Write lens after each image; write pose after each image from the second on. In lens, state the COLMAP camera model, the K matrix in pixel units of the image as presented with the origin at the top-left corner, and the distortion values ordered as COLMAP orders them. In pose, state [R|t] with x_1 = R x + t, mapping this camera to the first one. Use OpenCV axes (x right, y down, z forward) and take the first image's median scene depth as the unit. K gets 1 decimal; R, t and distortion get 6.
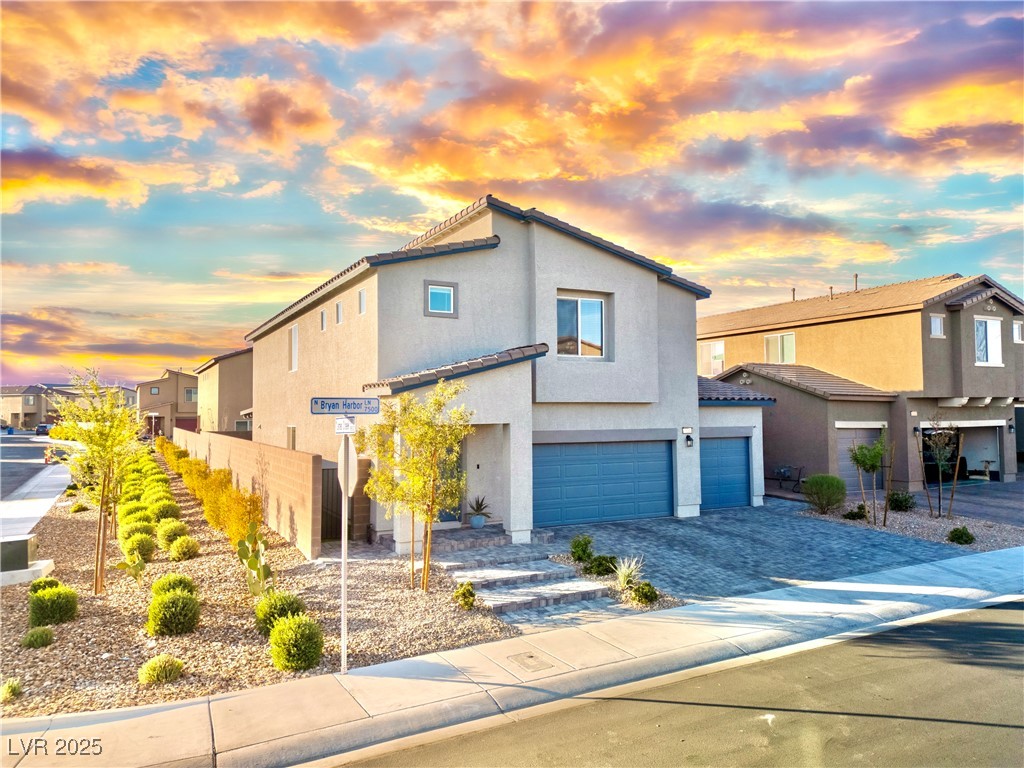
lens RADIAL K [[722.0, 0, 512.0], [0, 722.0, 384.0], [0, 0, 1]] dist [0.050162, -0.054015]
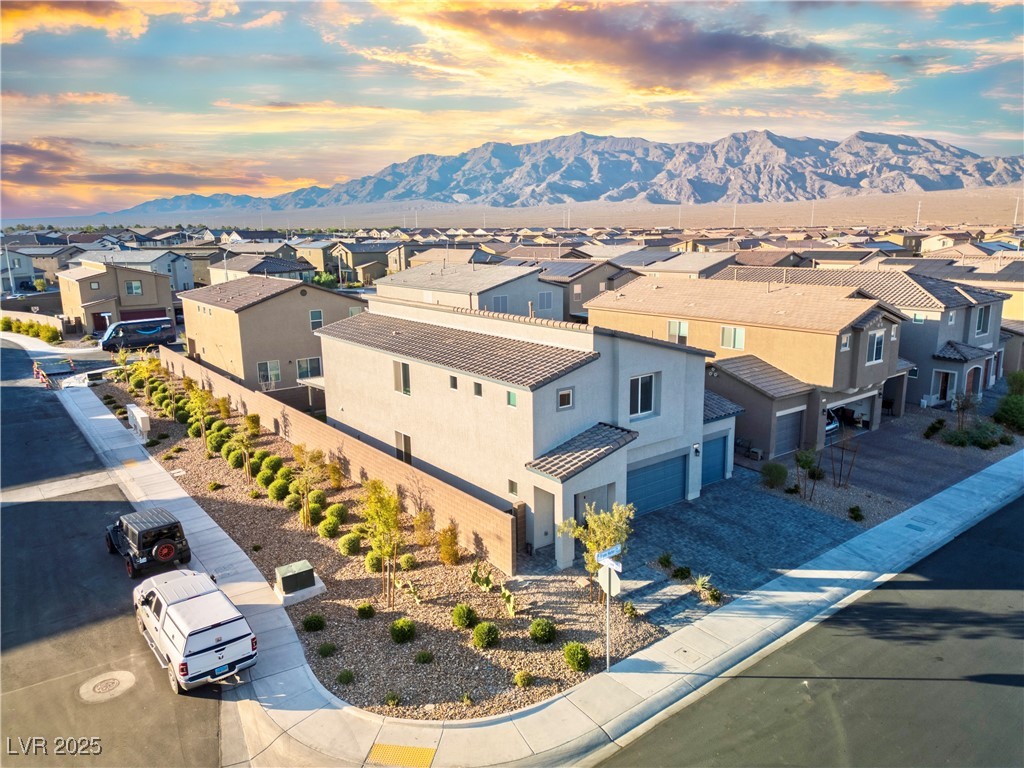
lens RADIAL K [[722.0, 0, 512.0], [0, 722.0, 384.0], [0, 0, 1]] dist [0.050162, -0.054015]
pose [[0.985830, -0.042613, 0.162242, -0.434765], [0.001165, 0.968912, 0.247401, -0.500204], [-0.167741, -0.243706, 0.955233, -0.412057]]
